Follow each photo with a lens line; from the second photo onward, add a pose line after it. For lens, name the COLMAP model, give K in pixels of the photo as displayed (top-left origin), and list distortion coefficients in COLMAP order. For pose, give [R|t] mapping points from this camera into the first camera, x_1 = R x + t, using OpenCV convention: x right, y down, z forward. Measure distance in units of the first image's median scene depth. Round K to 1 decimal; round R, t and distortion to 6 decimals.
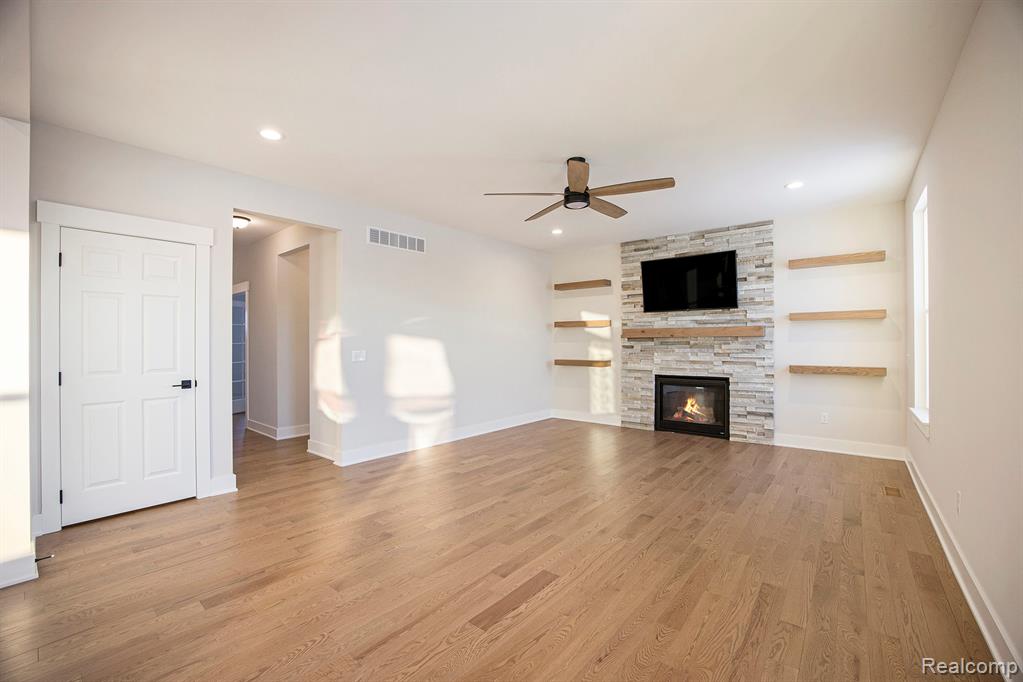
lens RADIAL K [[437.6, 0, 503.3], [0, 437.6, 340.5], [0, 0, 1]] dist [-0.040728, 0.000083]
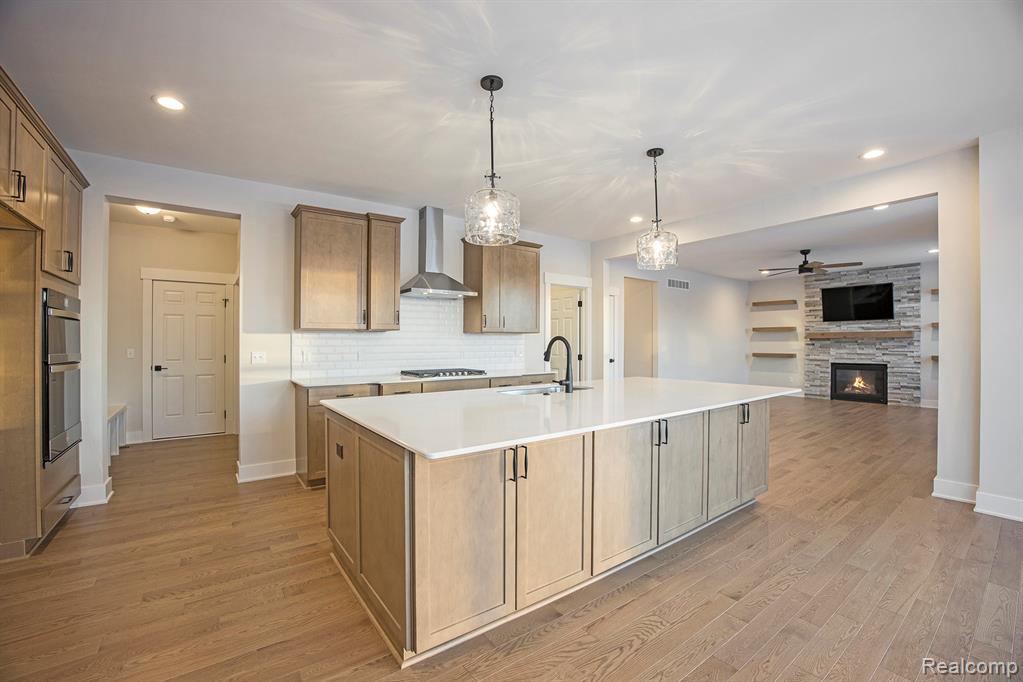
lens RADIAL K [[424.4, 0, 511.5], [0, 424.4, 341.0], [0, 0, 1]] dist [-0.037855, 0.000196]
pose [[0.973775, -0.000908, -0.227511, -0.440316], [0.001252, 0.999998, 0.001369, -0.000612], [0.227509, -0.001618, 0.973775, -0.716585]]
